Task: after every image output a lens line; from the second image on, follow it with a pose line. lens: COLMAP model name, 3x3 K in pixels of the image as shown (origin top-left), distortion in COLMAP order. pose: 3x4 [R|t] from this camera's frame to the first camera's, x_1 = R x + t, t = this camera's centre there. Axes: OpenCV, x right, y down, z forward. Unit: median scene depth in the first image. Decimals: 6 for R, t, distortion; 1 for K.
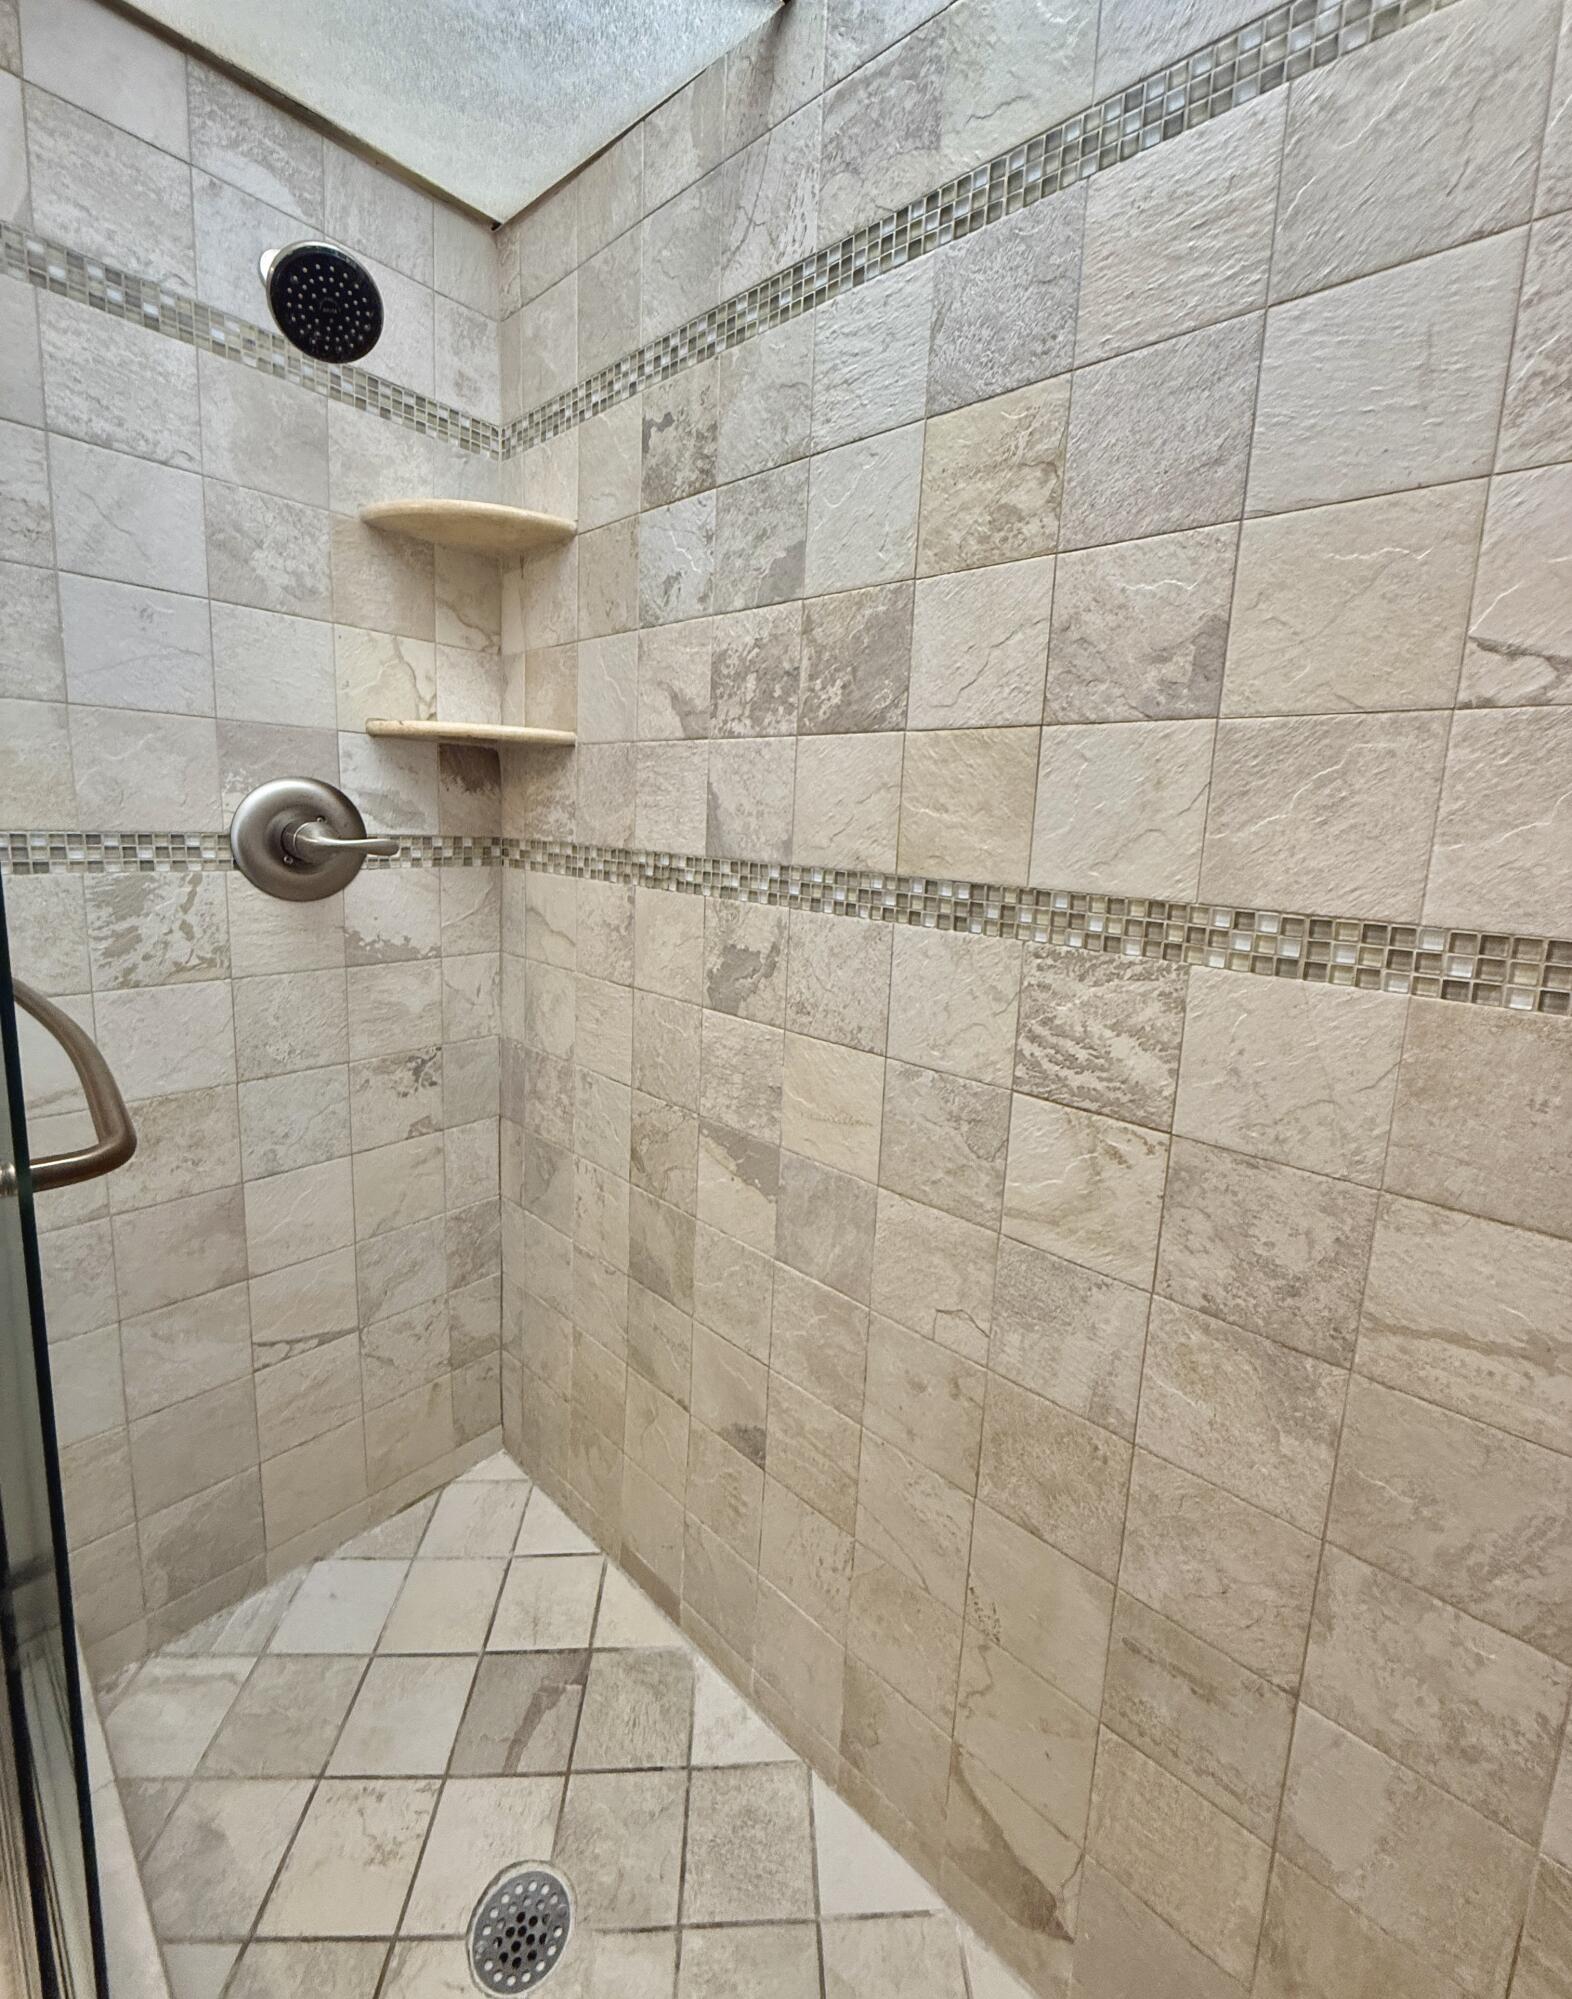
lens RADIAL K [[837.5, 0, 790.3], [0, 837.5, 944.2], [0, 0, 1]] dist [-0.000406, 0.000026]
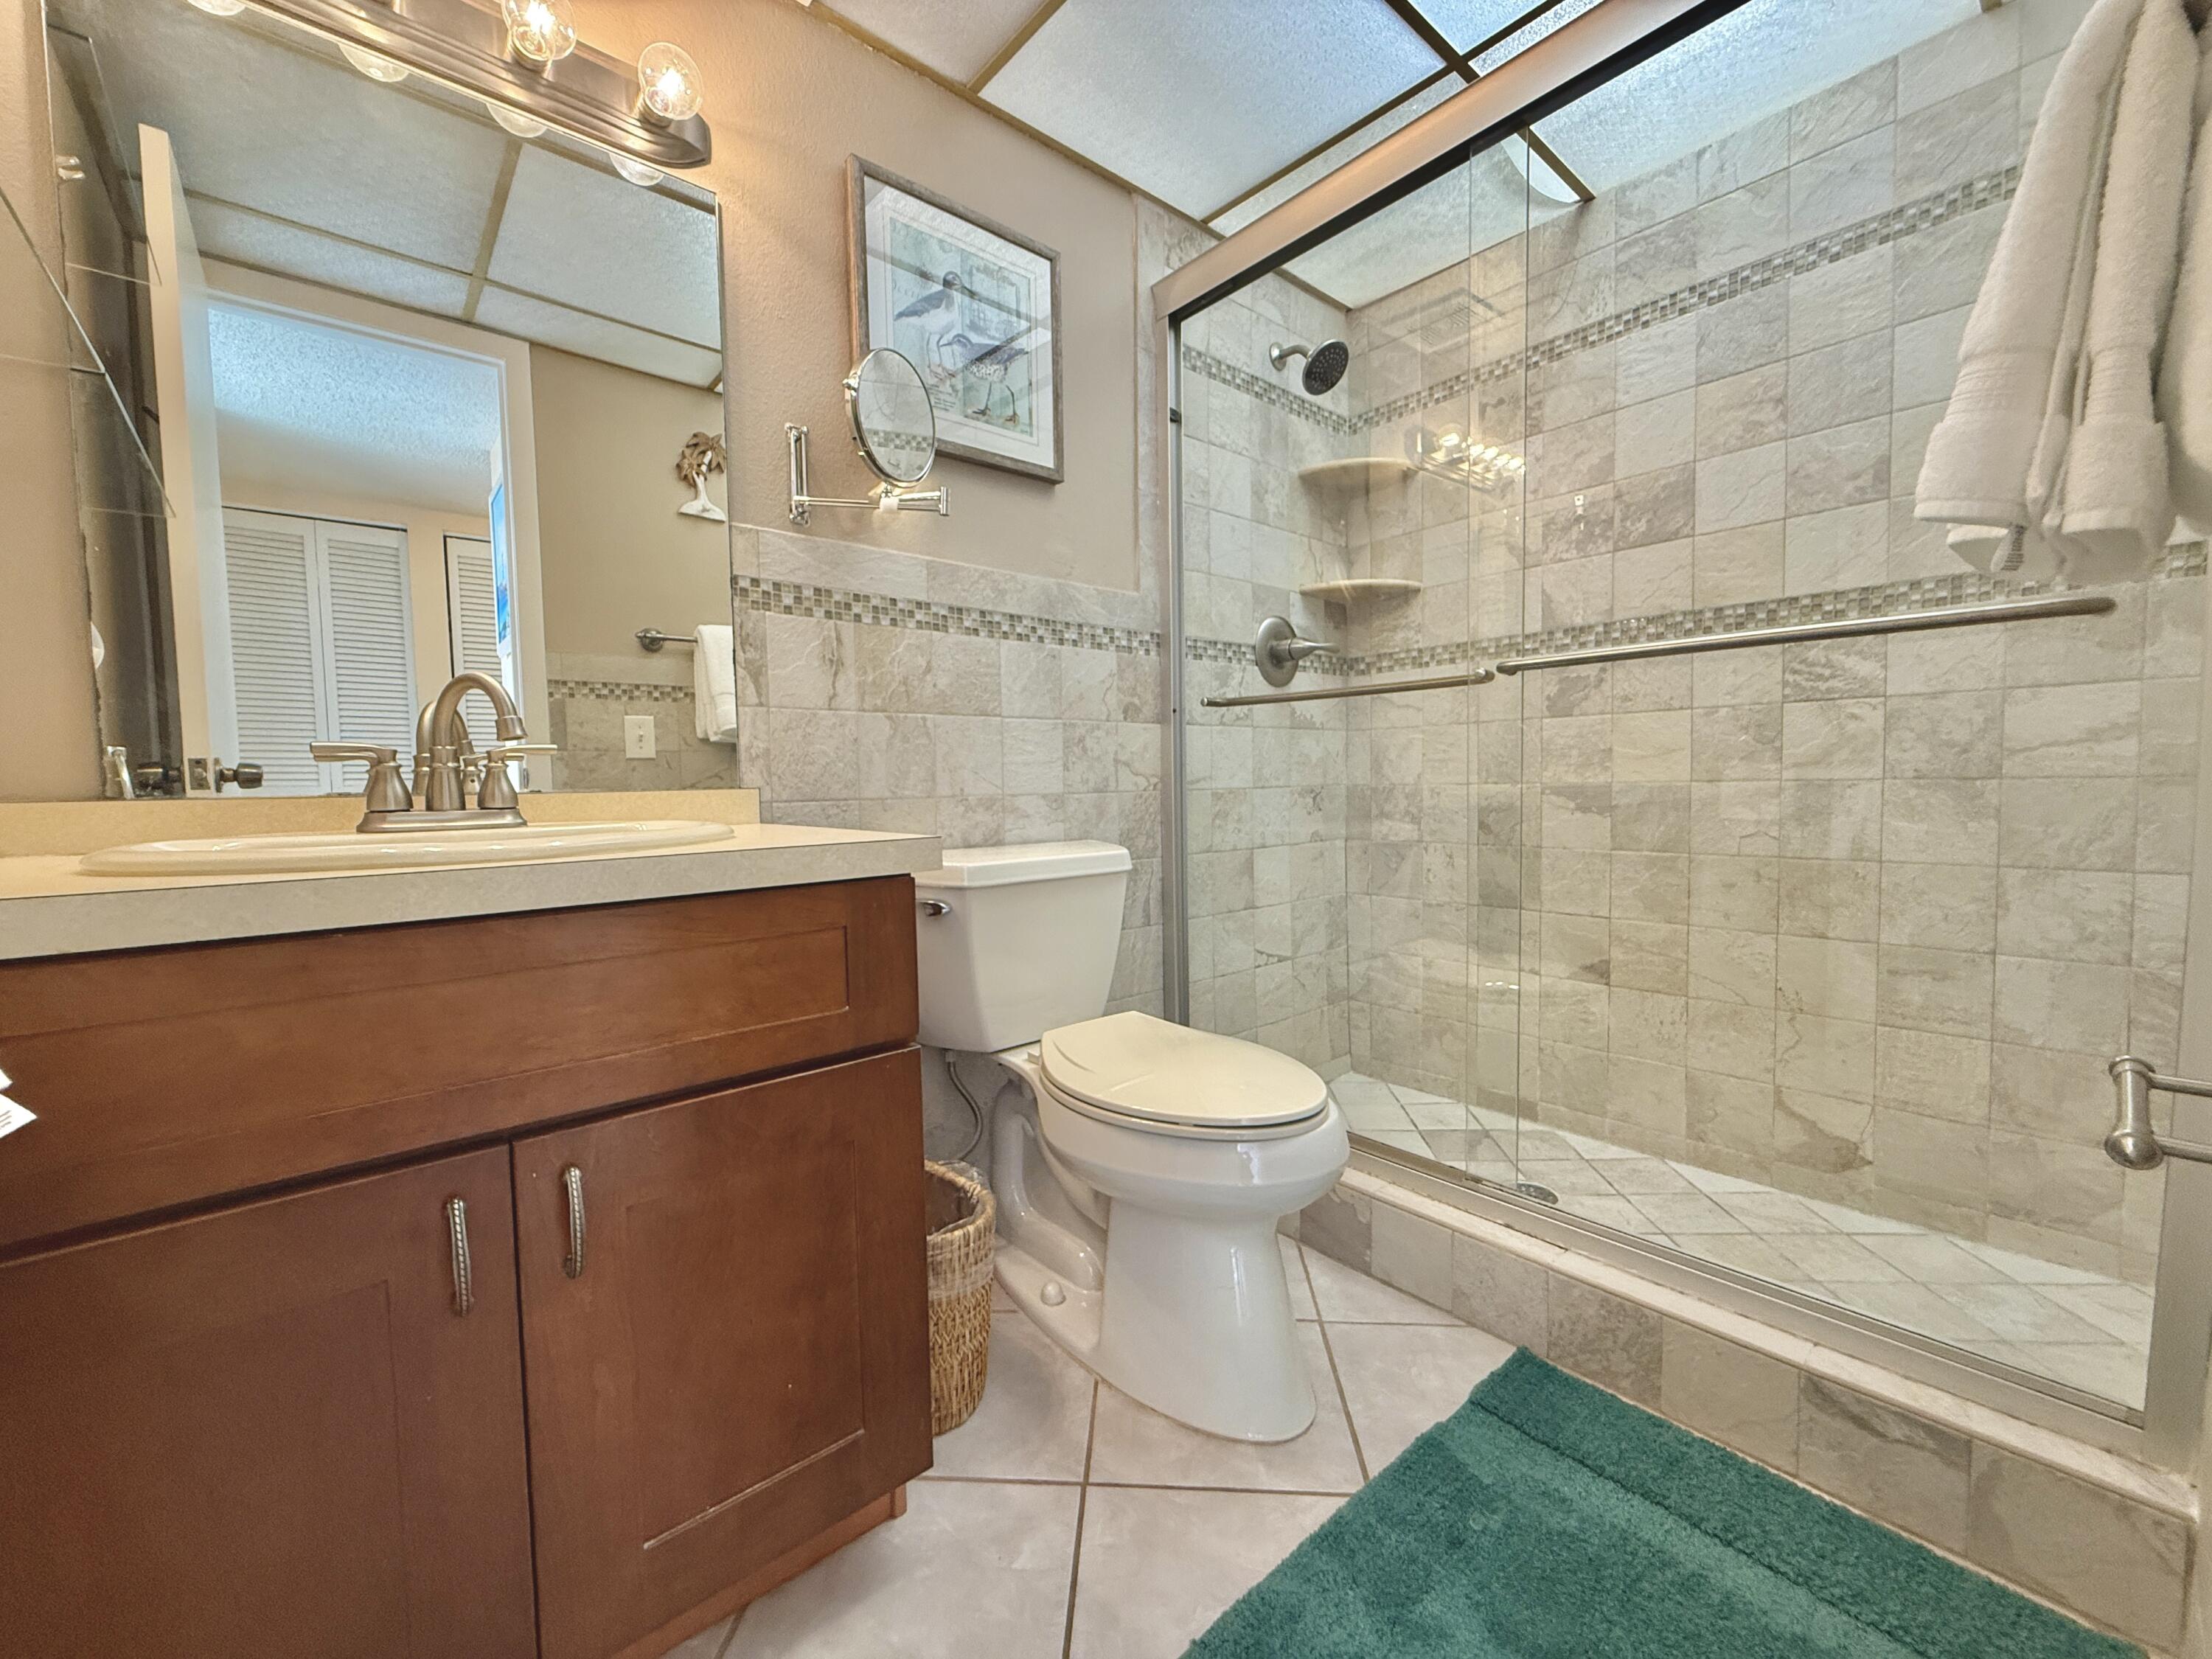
lens RADIAL K [[881.5, 0, 1101.3], [0, 881.5, 824.8], [0, 0, 1]] dist [-0.002554, 0.000855]
pose [[0.989462, -0.056388, -0.133363, -0.880428], [0.042373, 0.993496, -0.105687, 0.507379], [0.138455, 0.098923, 0.985416, -1.022470]]
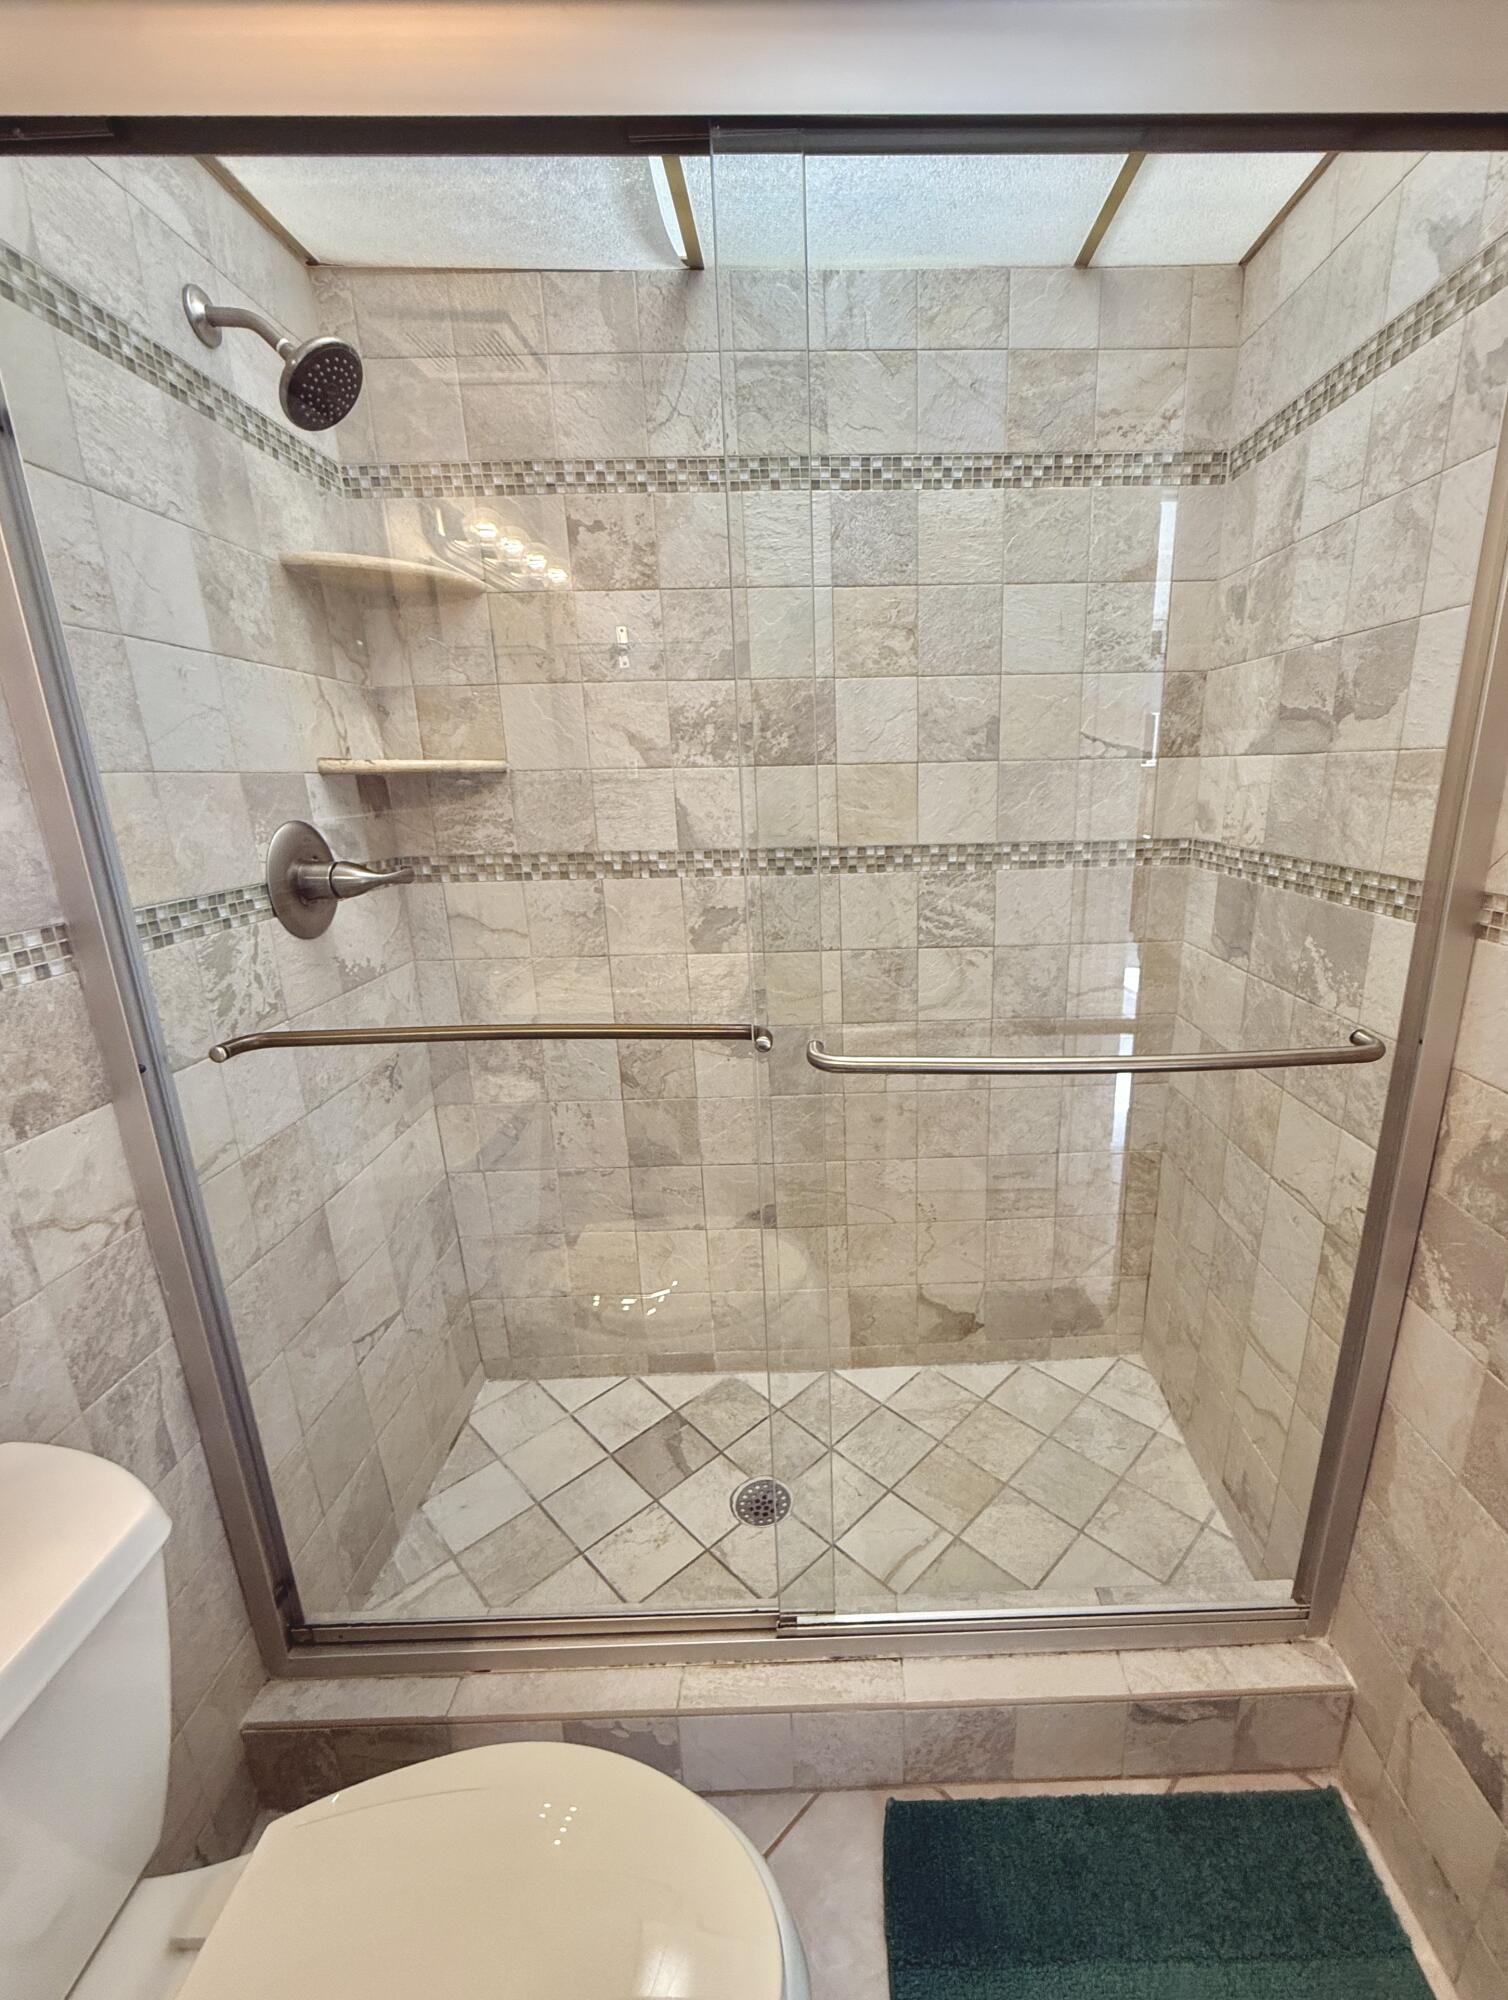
lens RADIAL K [[839.6, 0, 843.1], [0, 839.6, 1004.2], [0, 0, 1]] dist [0.000721, 0.000329]
pose [[0.724602, -0.238780, 0.646480, -0.989196], [0.155798, 0.970530, 0.183844, -0.075444], [-0.671327, -0.032493, 0.740449, -0.304853]]
